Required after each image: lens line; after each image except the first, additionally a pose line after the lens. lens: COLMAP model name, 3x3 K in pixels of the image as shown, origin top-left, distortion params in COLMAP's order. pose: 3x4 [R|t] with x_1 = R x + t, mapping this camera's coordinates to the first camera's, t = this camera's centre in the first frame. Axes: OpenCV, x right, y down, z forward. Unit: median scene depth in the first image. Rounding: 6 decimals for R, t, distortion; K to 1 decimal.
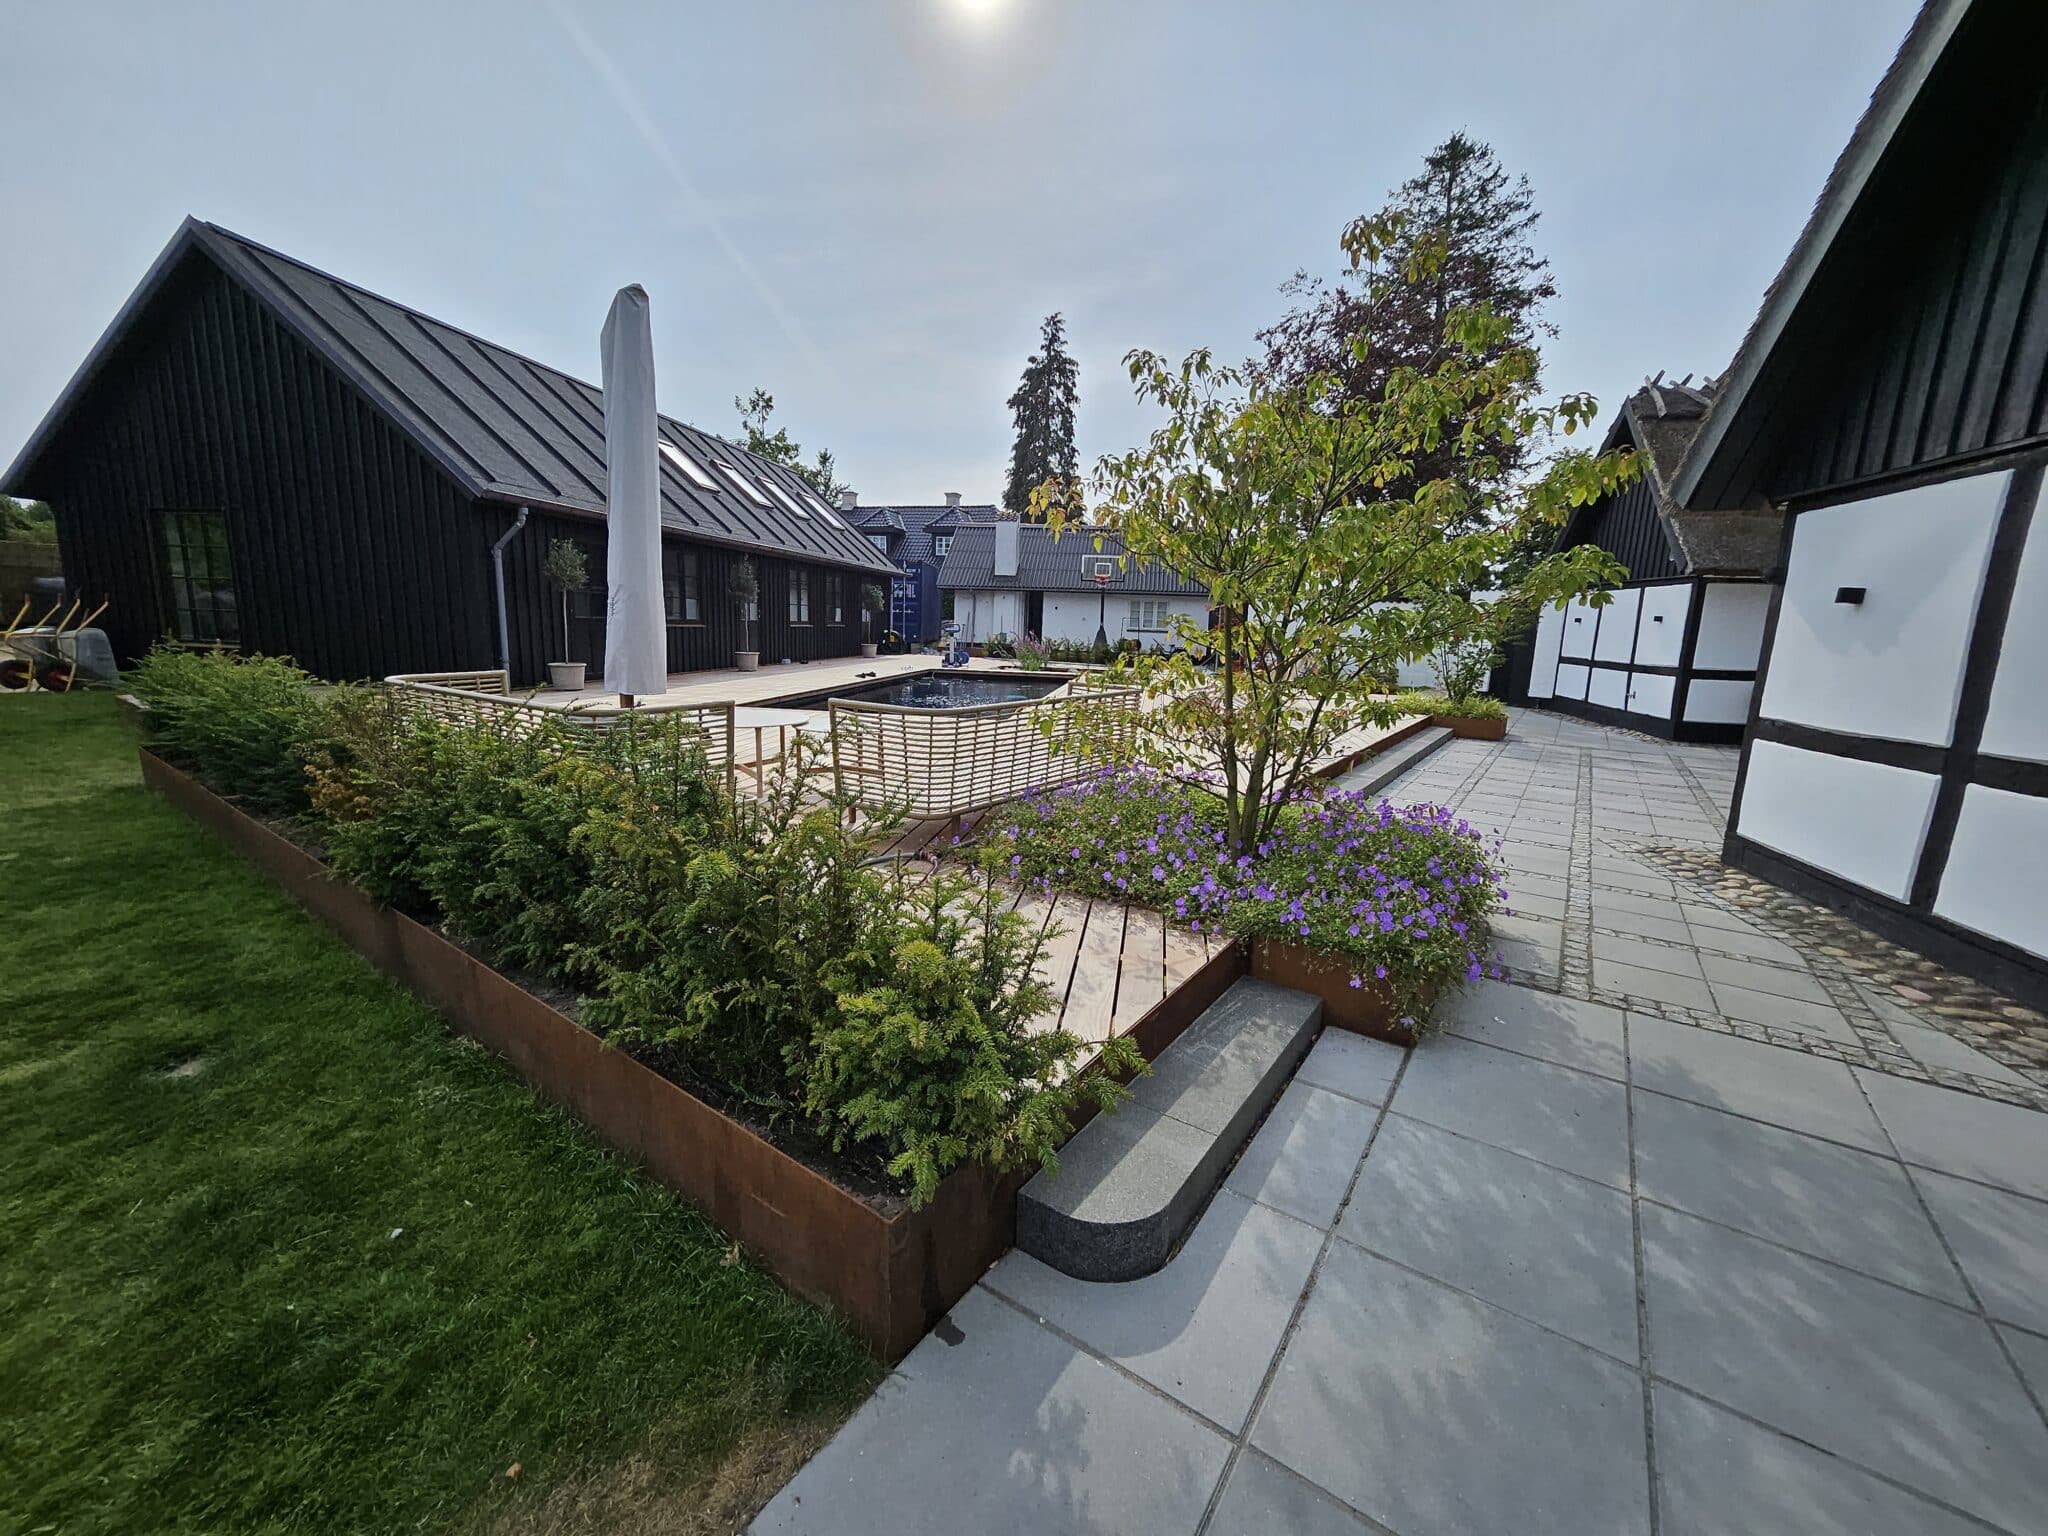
lens RADIAL K [[806.4, 0, 1031.1], [0, 806.4, 757.3], [0, 0, 1]] dist [0.000000, -0.000120]
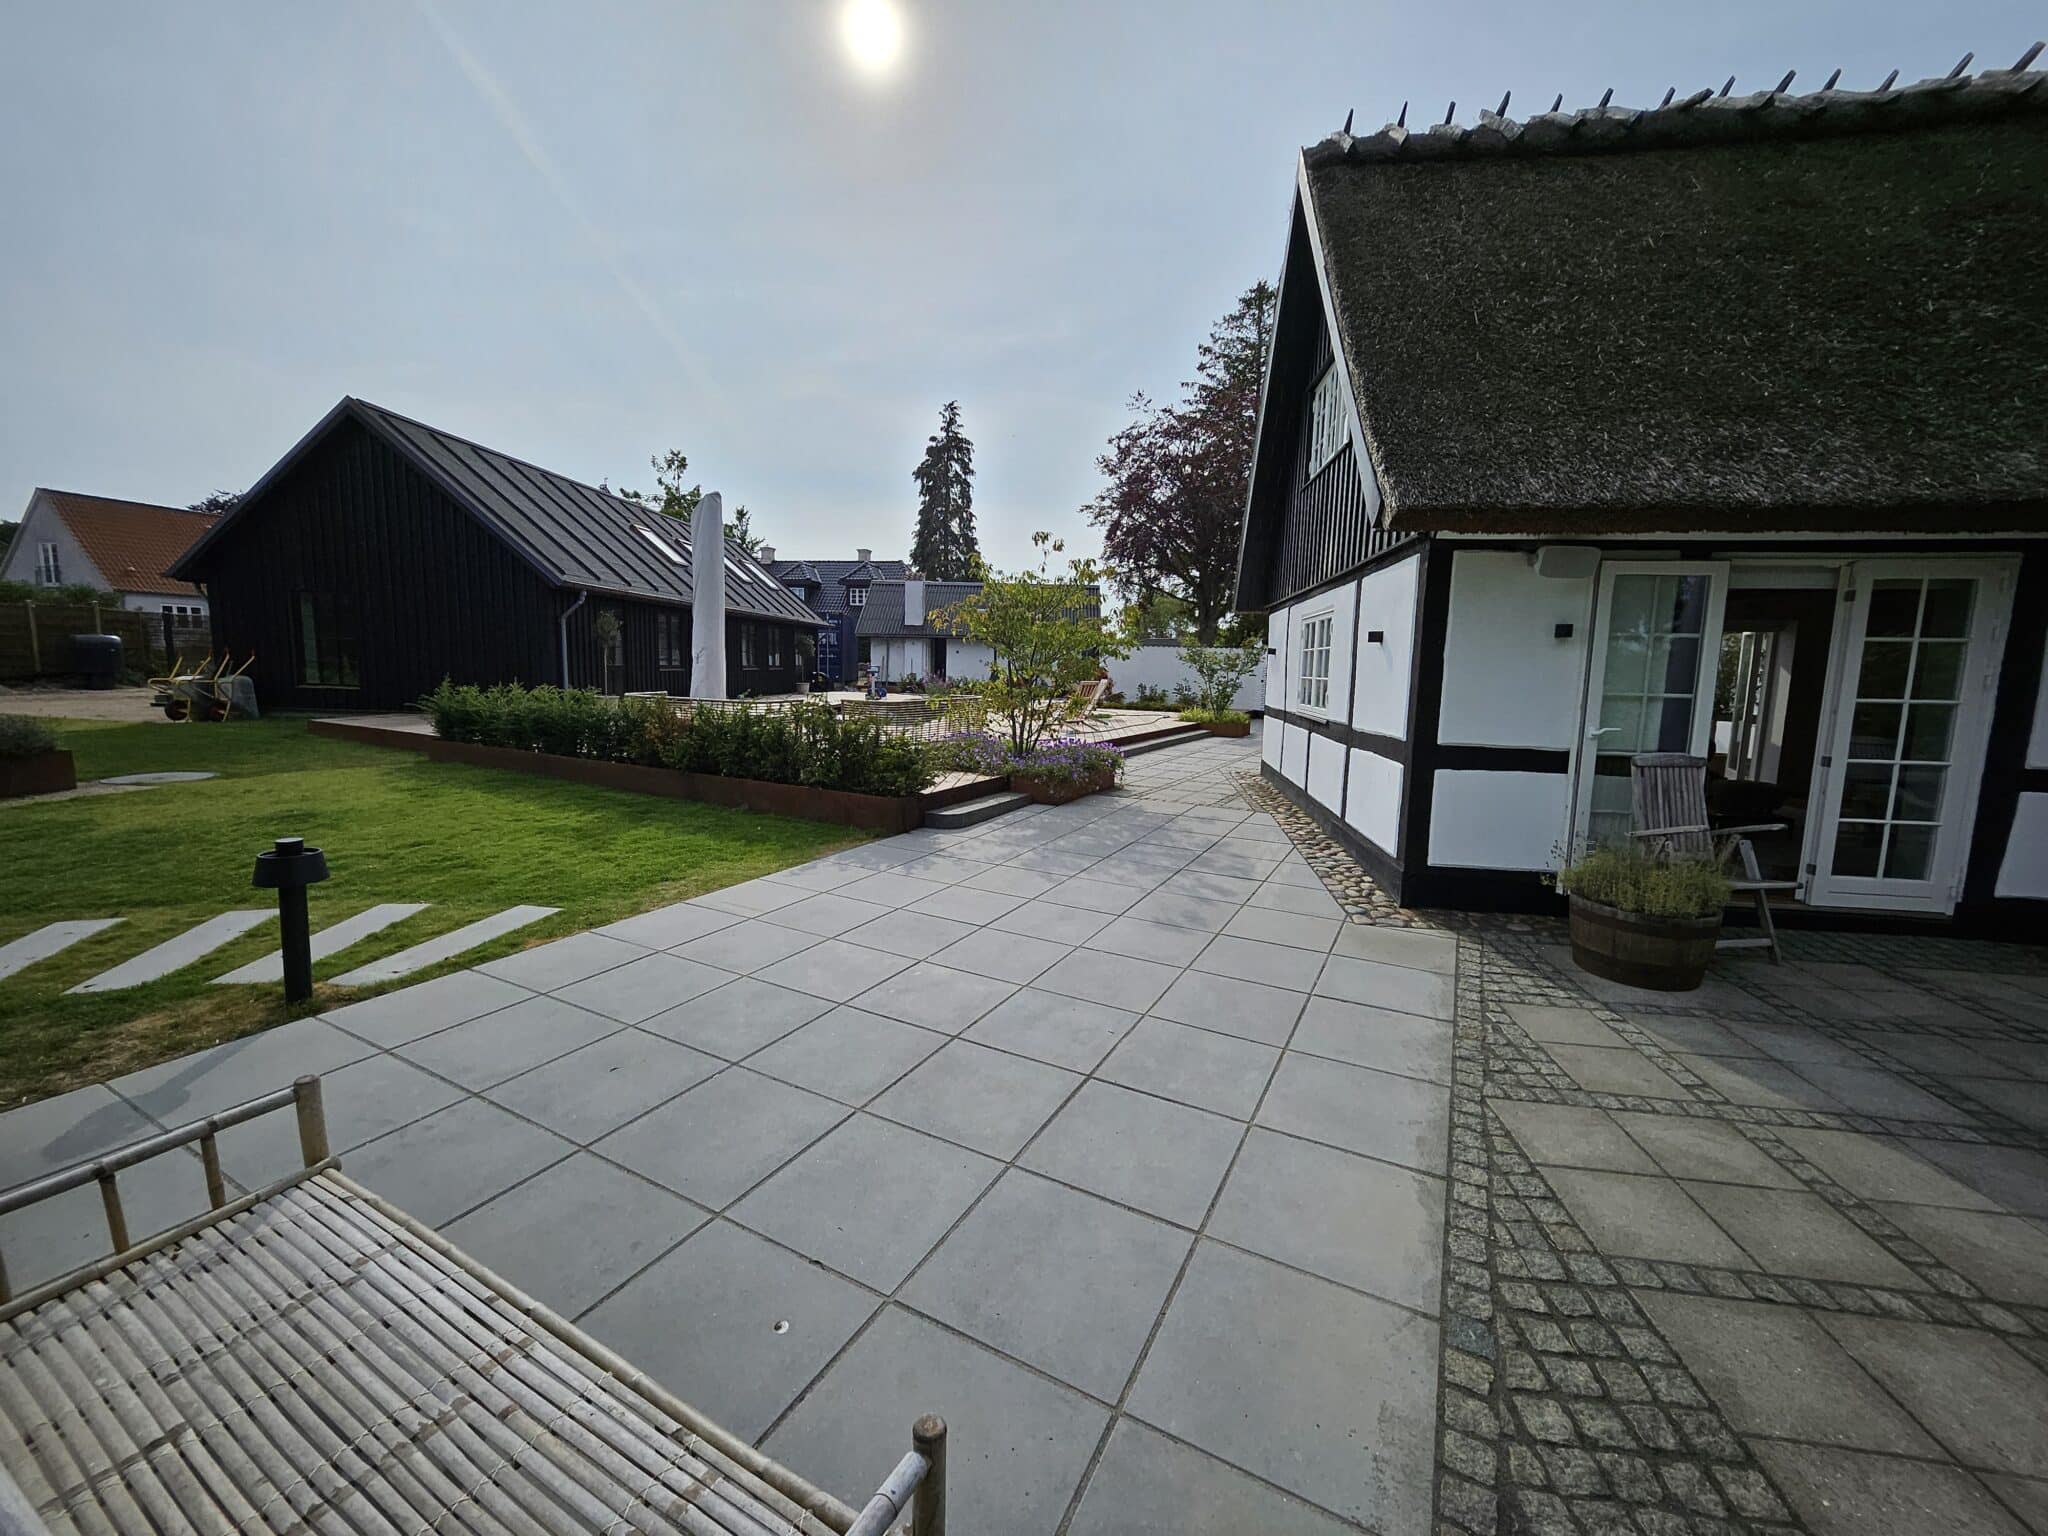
lens RADIAL K [[807.6, 0, 1044.8], [0, 807.6, 767.3], [0, 0, 1]] dist [0.001854, -0.006521]
pose [[0.991894, -0.024278, 0.124725, 0.006514], [0.028993, 0.998927, -0.036123, 0.036364], [-0.123714, 0.039447, 0.991534, -0.222038]]
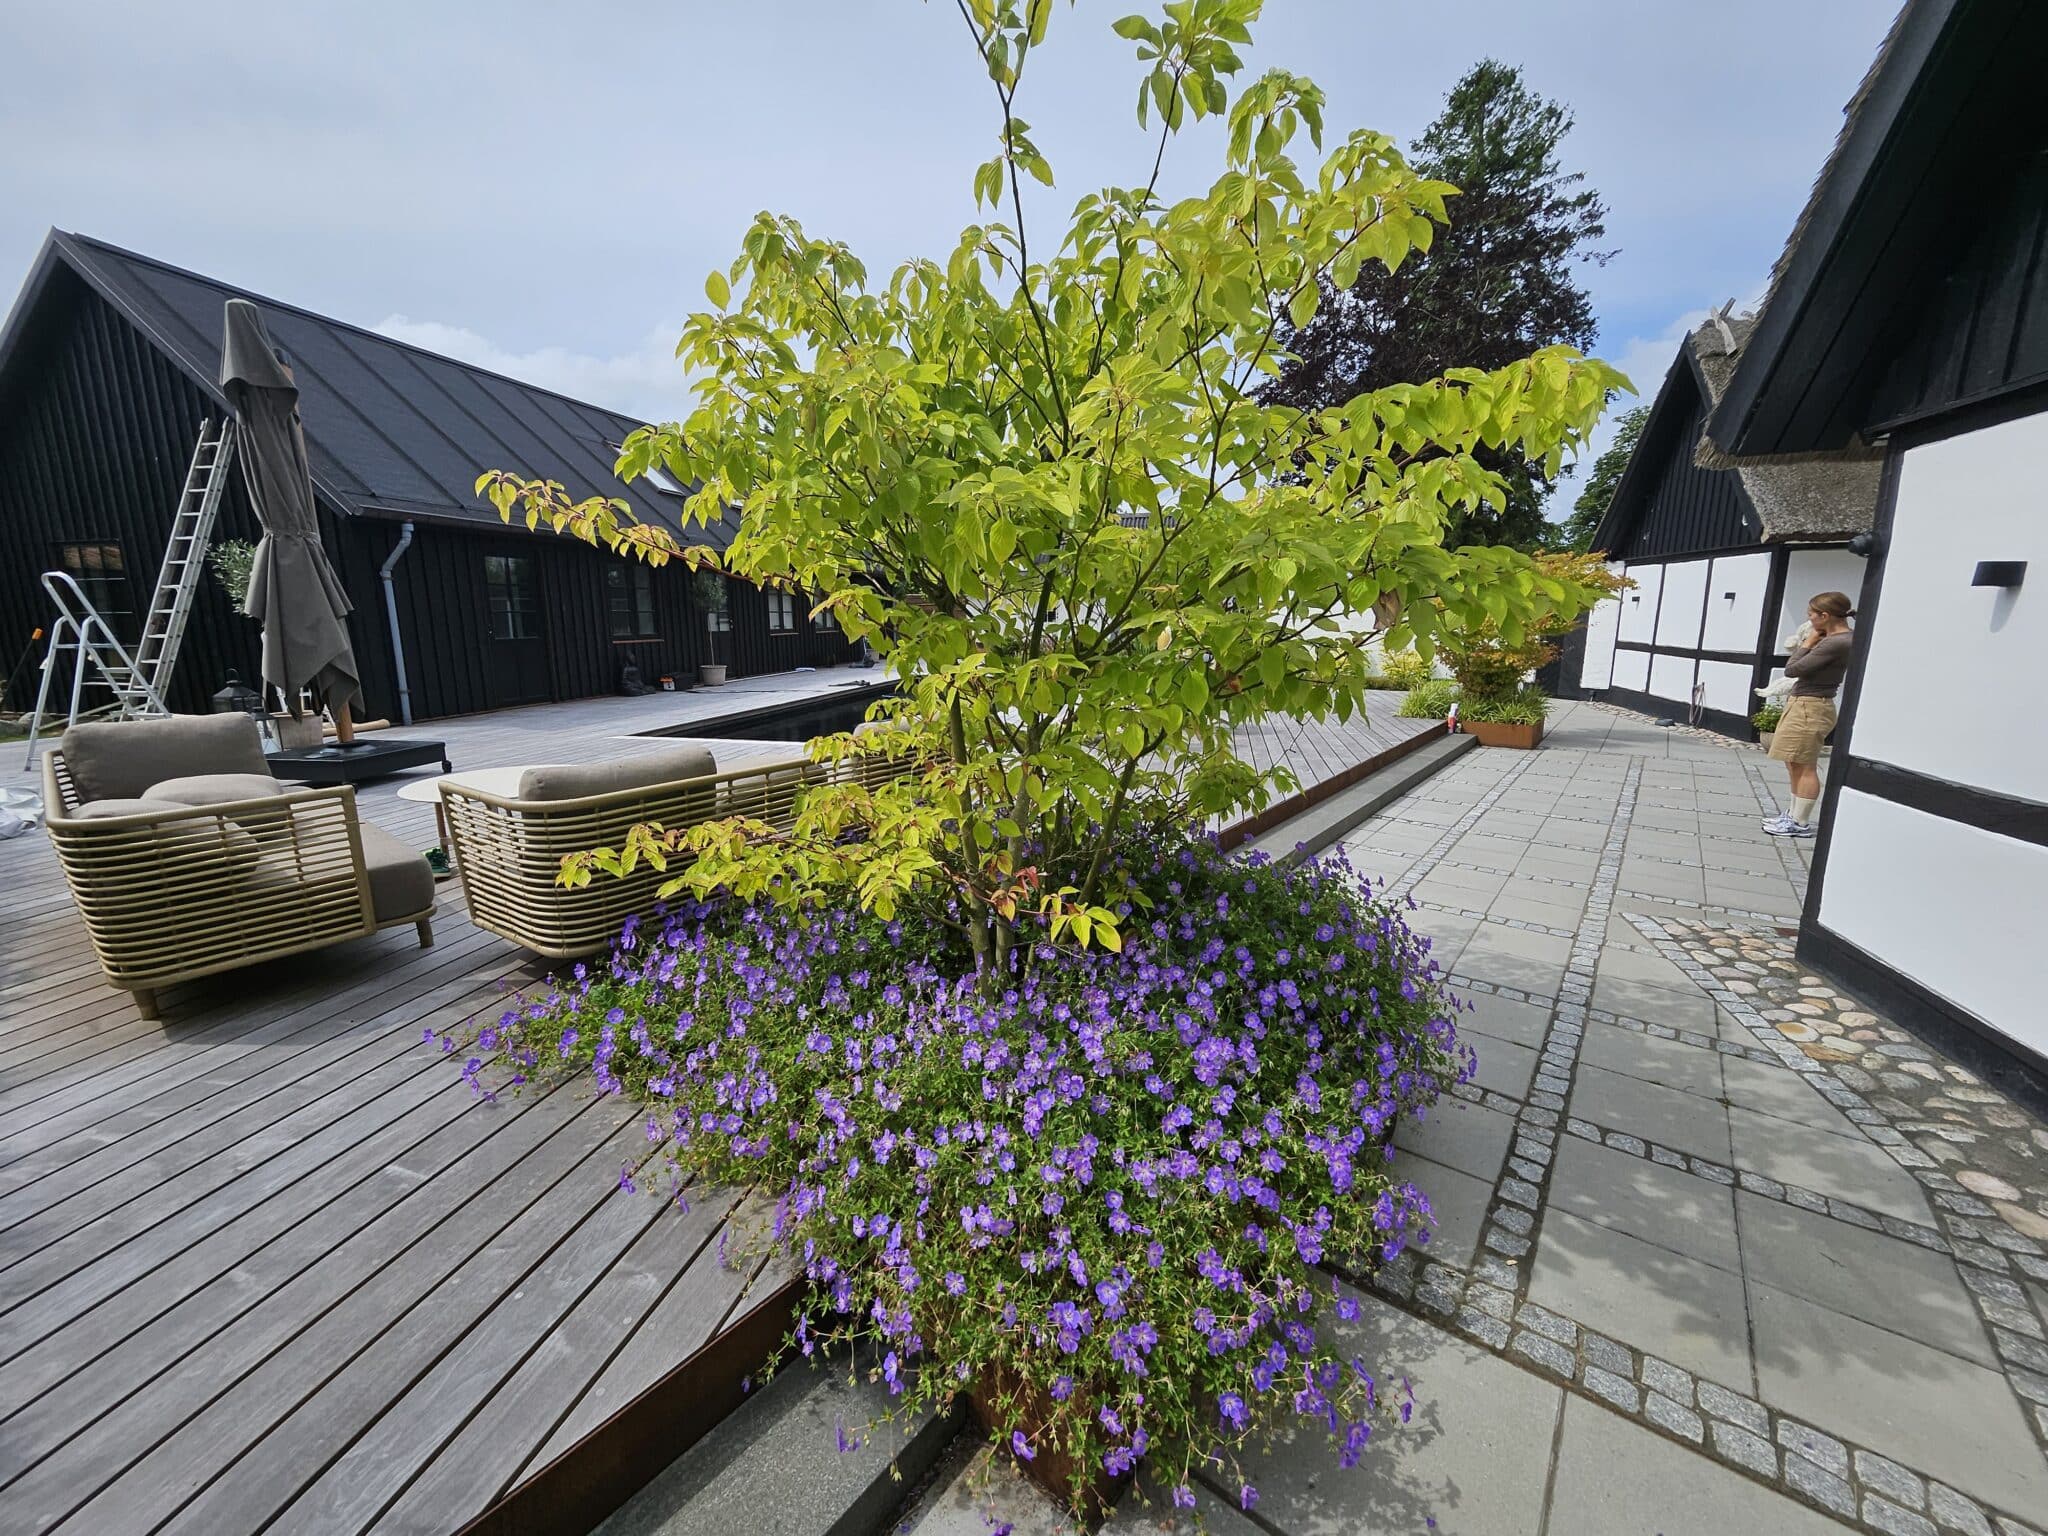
lens RADIAL K [[813.3, 0, 1017.6], [0, 813.3, 759.4], [0, 0, 1]] dist [0.000007, -0.000212]
pose [[0.997014, -0.024056, -0.073374, 0.047544], [0.024502, 0.999686, 0.005184, -0.011725], [0.073226, -0.006967, 0.997291, 0.049892]]
